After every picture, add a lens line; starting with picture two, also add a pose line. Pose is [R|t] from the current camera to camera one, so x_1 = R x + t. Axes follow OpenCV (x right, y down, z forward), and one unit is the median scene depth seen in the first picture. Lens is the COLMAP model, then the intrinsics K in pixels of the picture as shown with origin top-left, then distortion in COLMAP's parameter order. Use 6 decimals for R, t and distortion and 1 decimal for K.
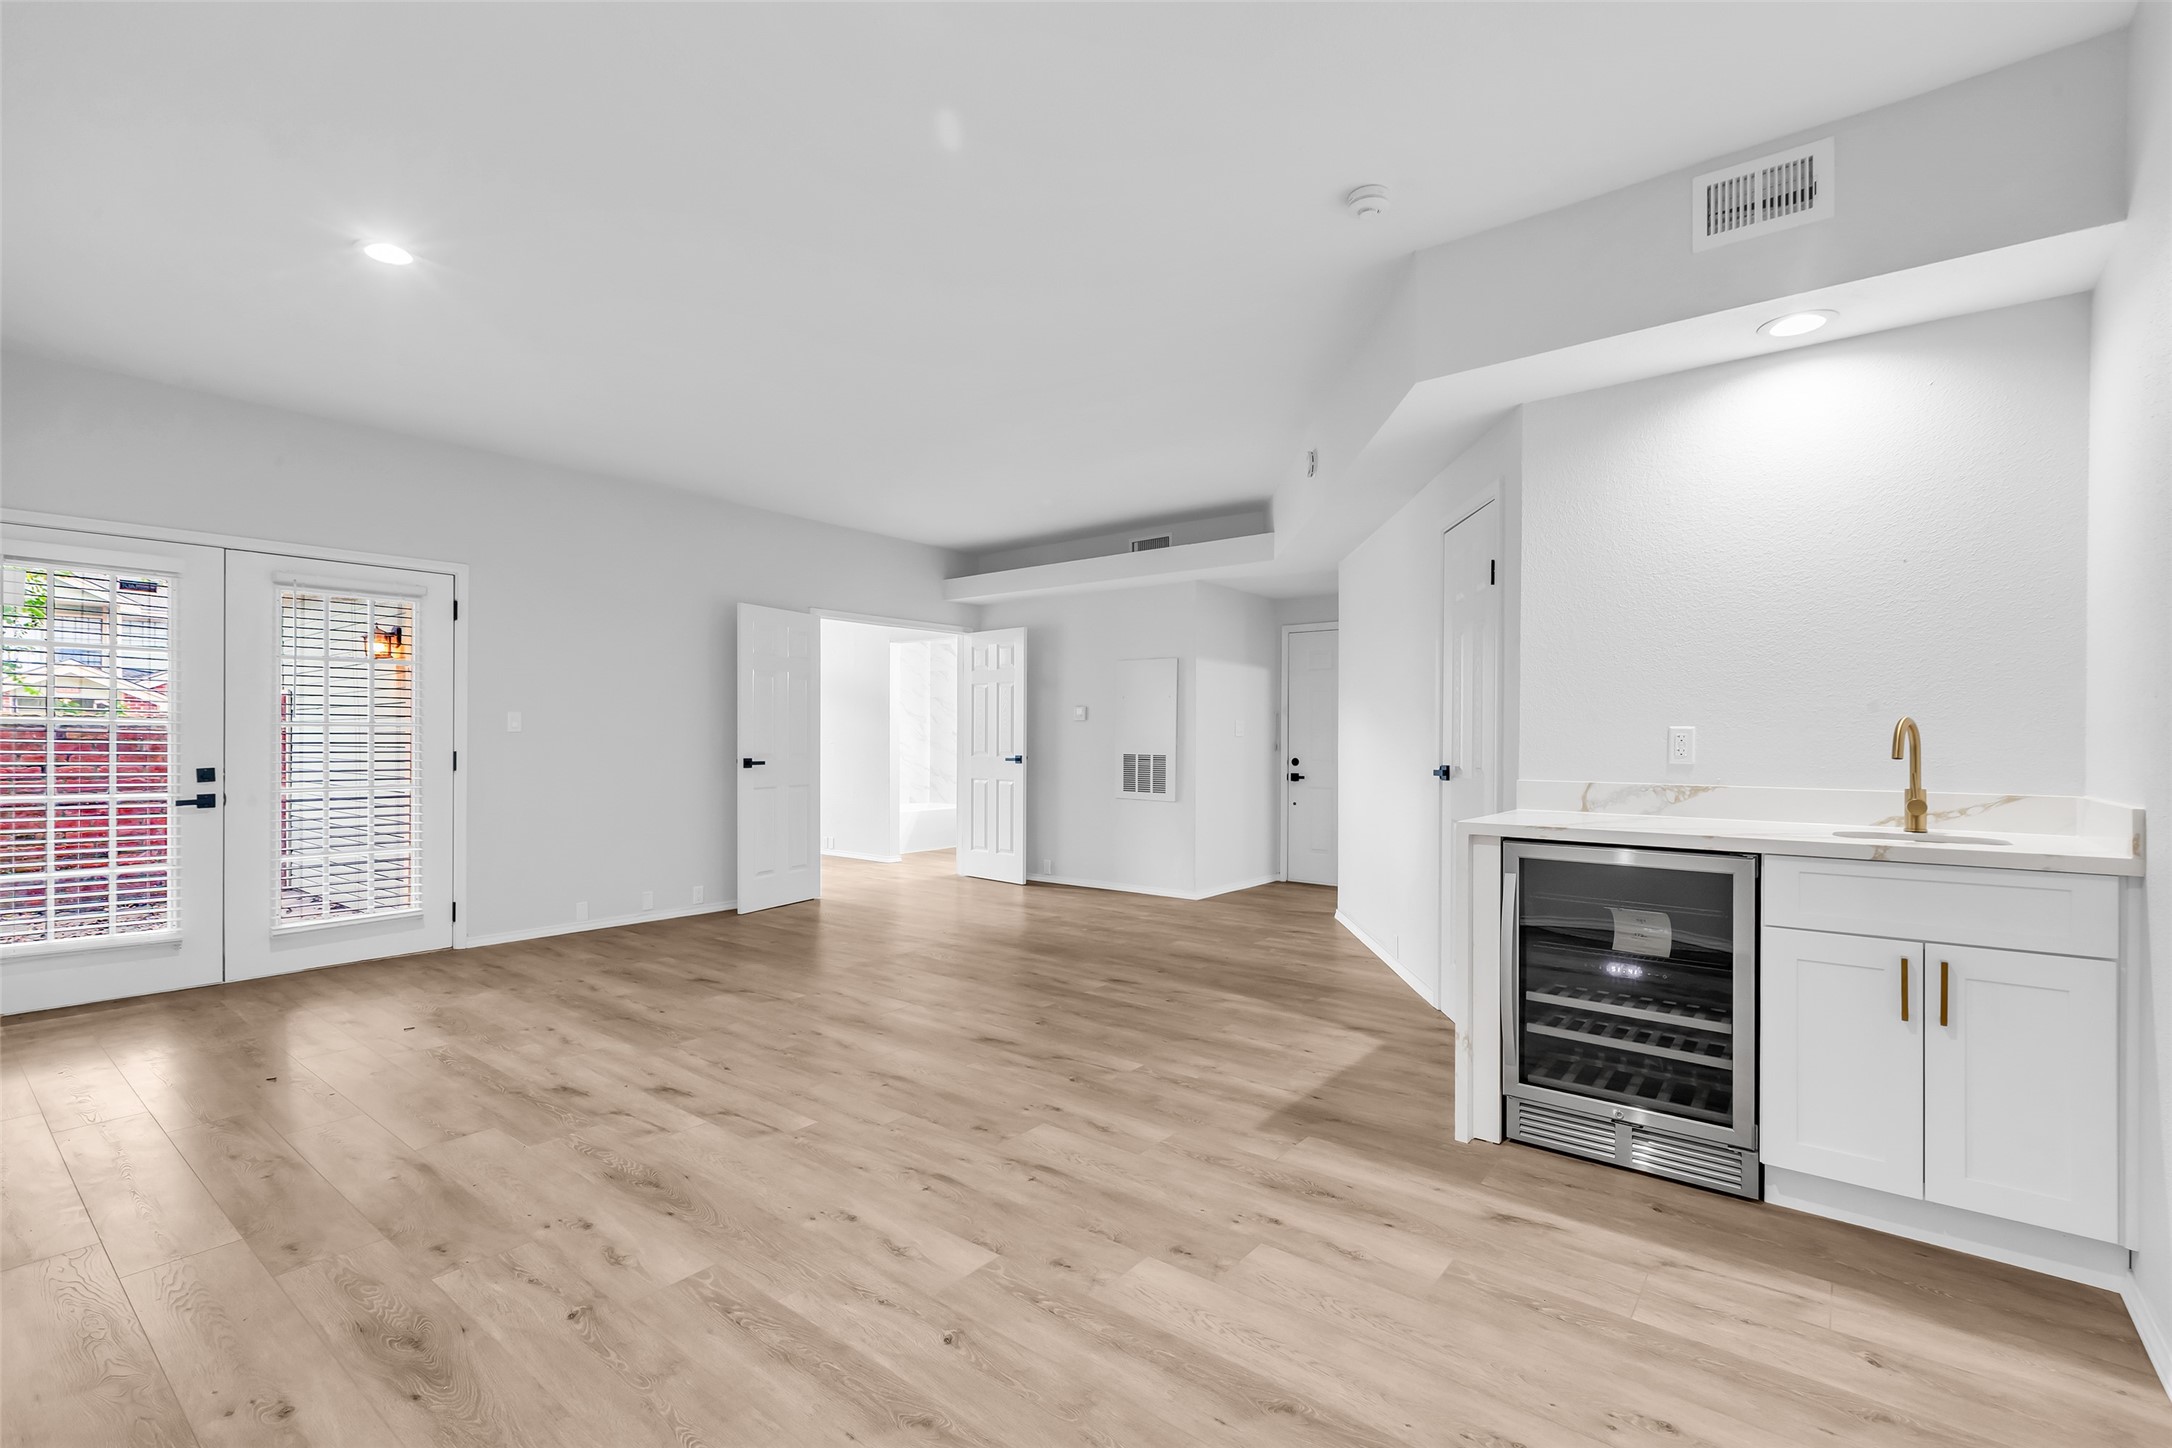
lens RADIAL K [[966.9, 0, 1097.8], [0, 966.9, 740.0], [0, 0, 1]] dist [0.003624, -0.000249]
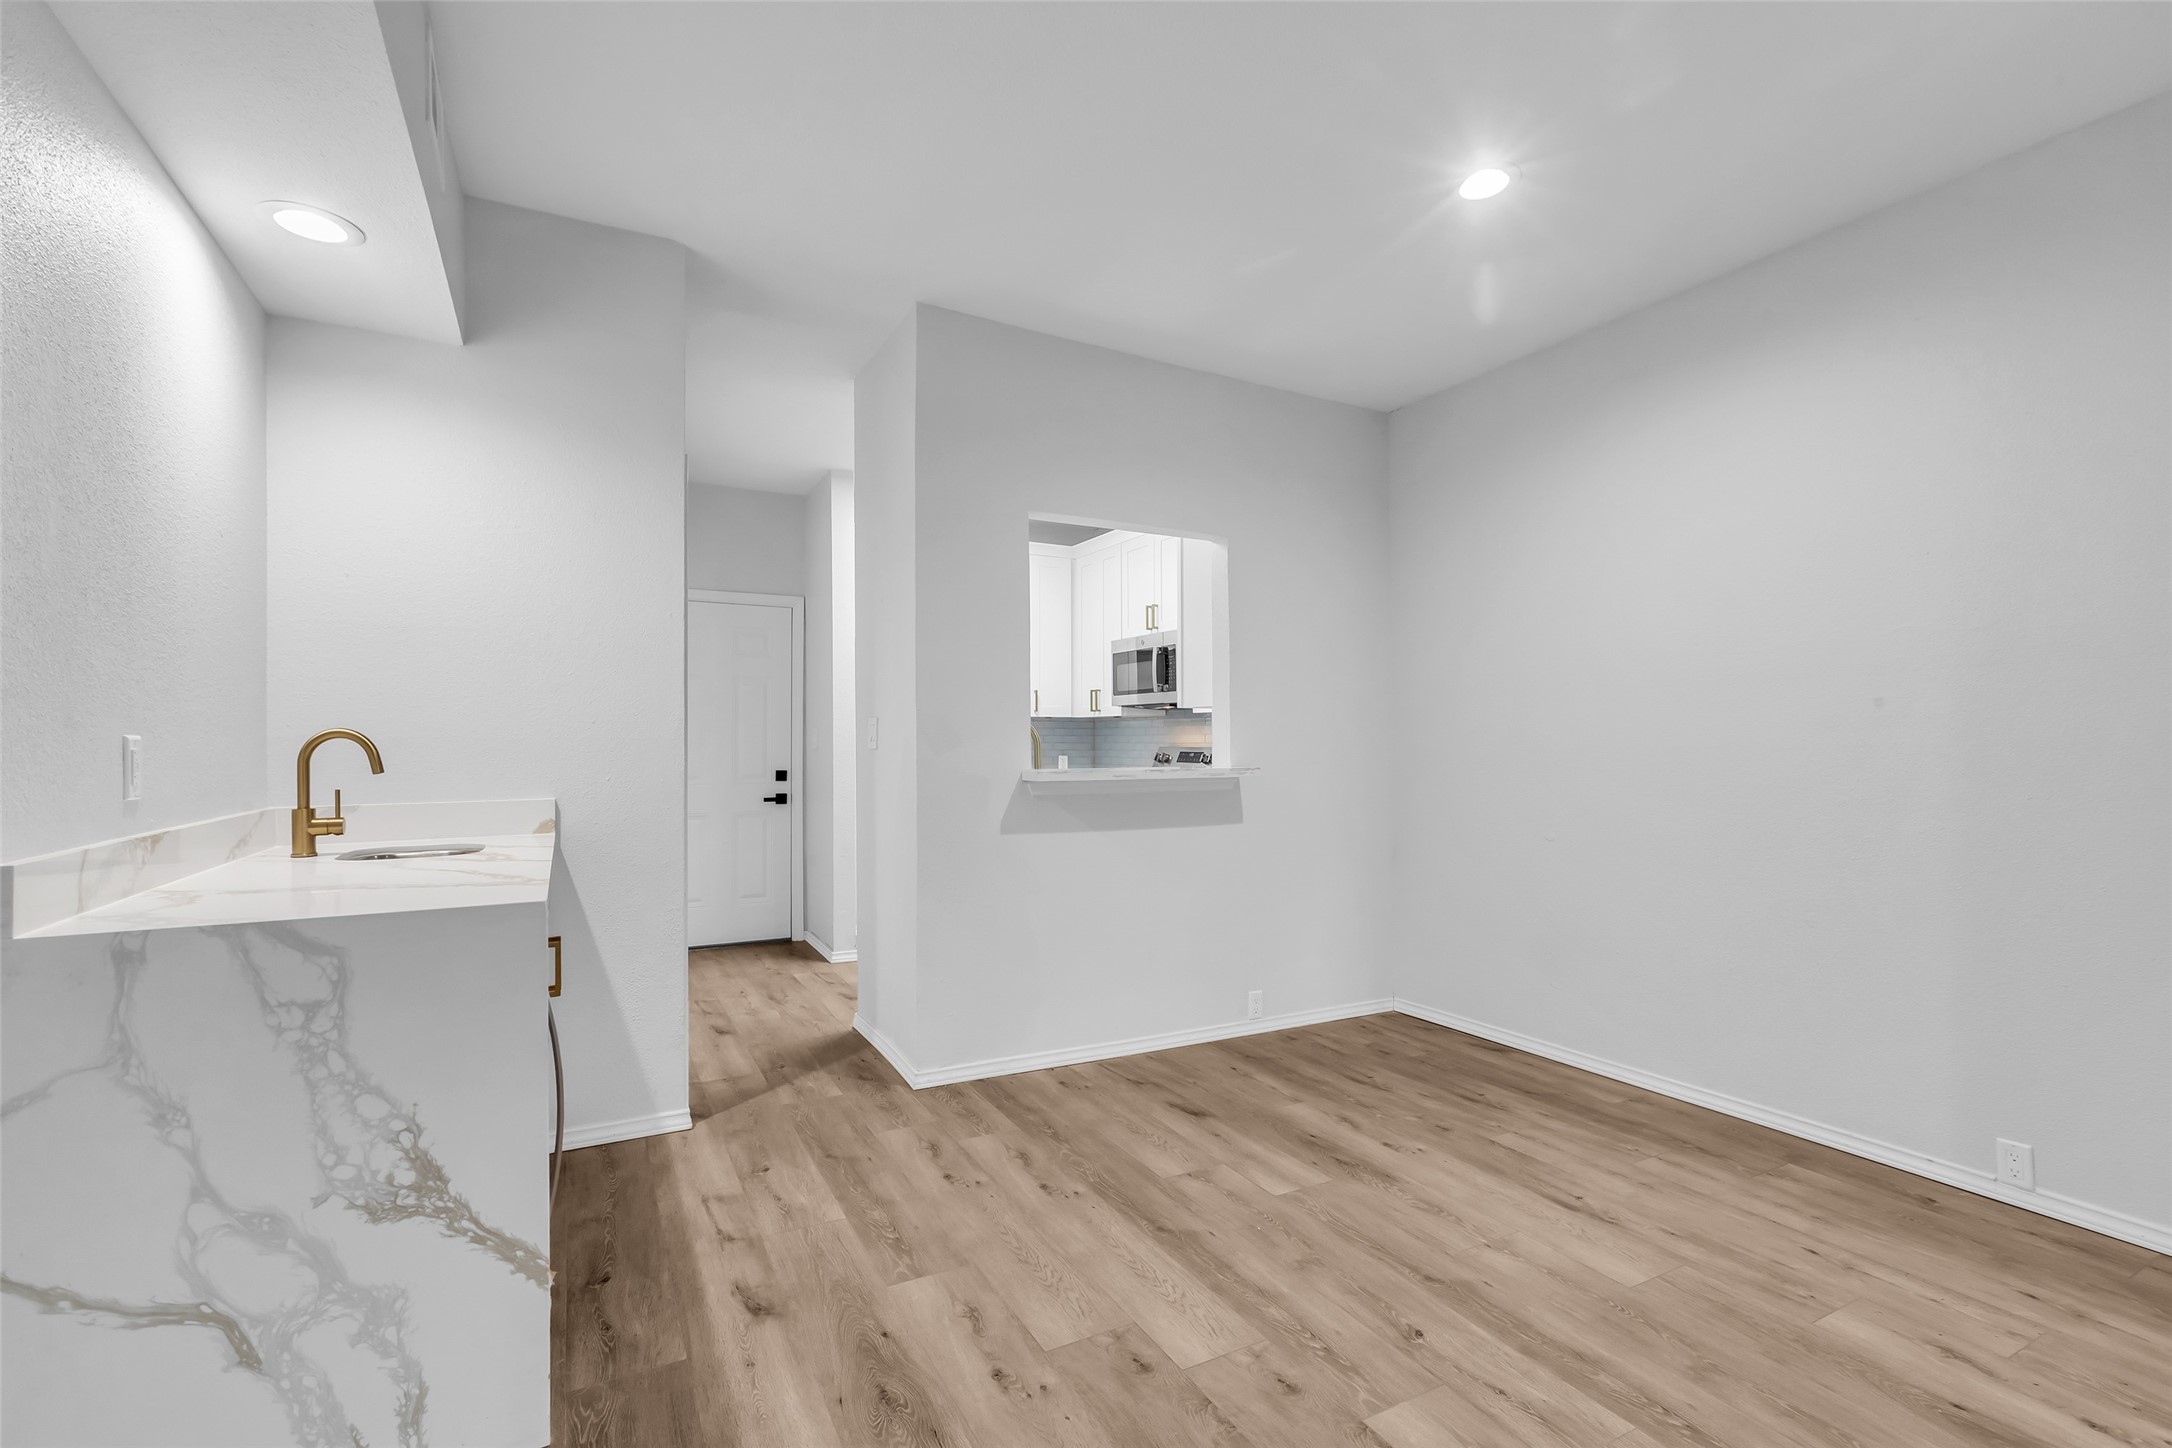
lens RADIAL K [[966.9, 0, 1097.8], [0, 966.9, 740.0], [0, 0, 1]] dist [0.003624, -0.000249]
pose [[-0.918738, -0.002160, 0.394863, -0.123573], [-0.001744, 0.999997, 0.001413, -0.010710], [-0.394865, 0.000610, -0.918739, 1.046859]]
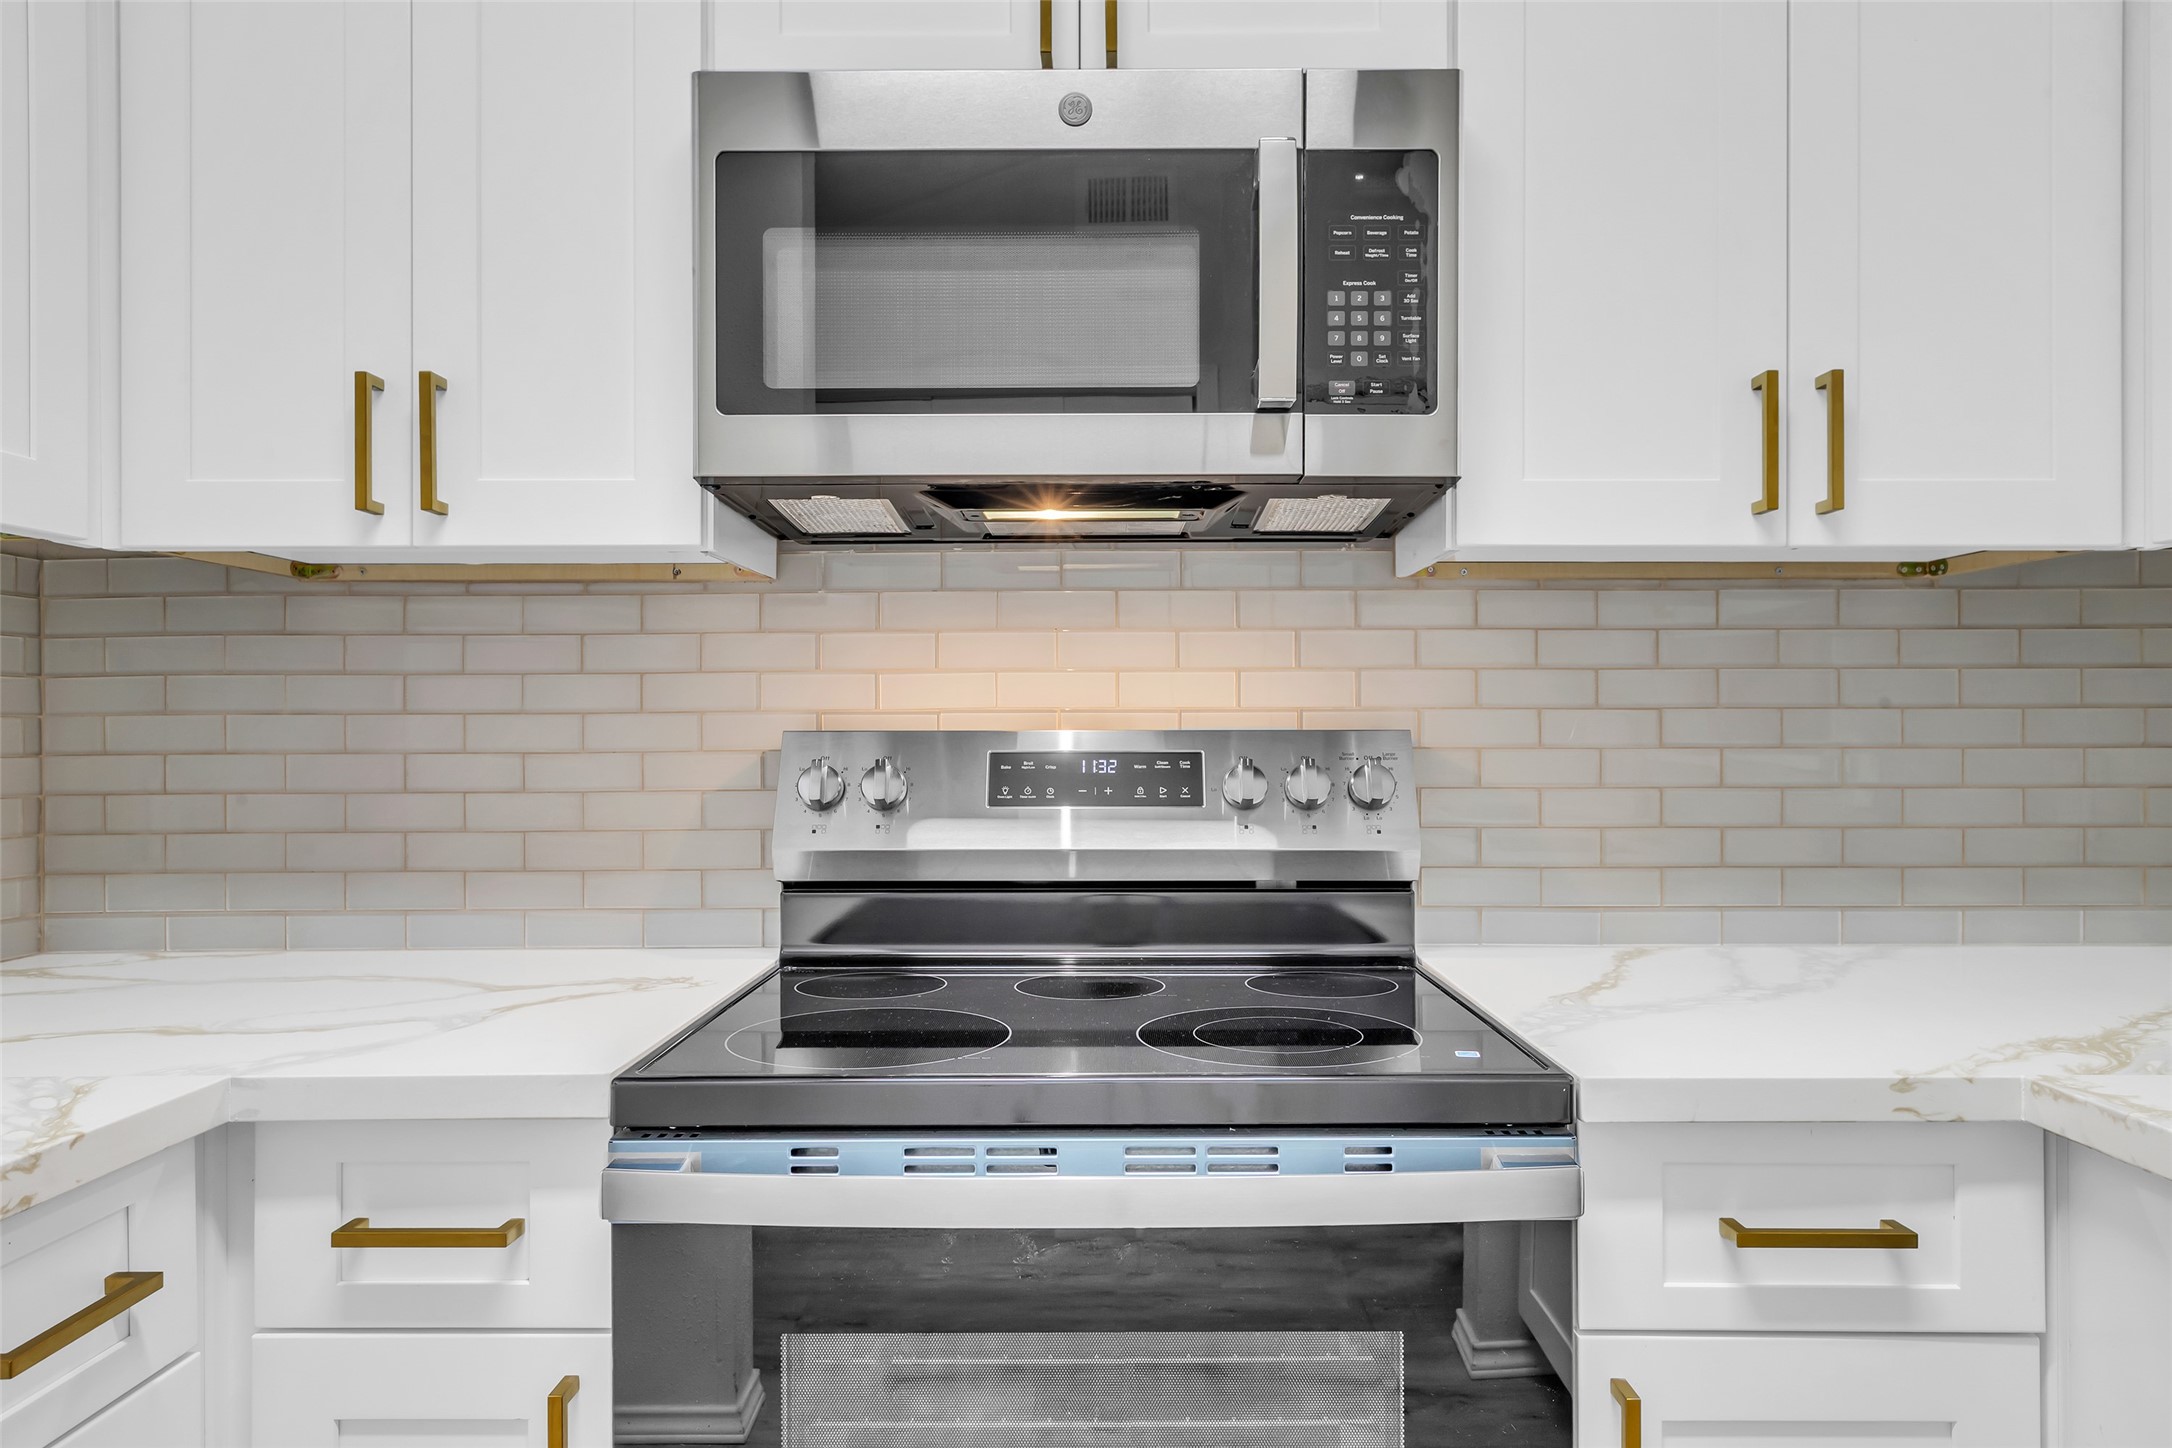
lens RADIAL K [[1385.1, 0, 1092.0], [0, 1385.1, 703.2], [0, 0, 1]] dist [0.043768, -0.053264]
pose [[-0.794738, -0.011857, -0.606837, 0.615172], [-0.000999, 0.999833, -0.018227, 0.001529], [0.606952, -0.013879, -0.794618, -0.060219]]
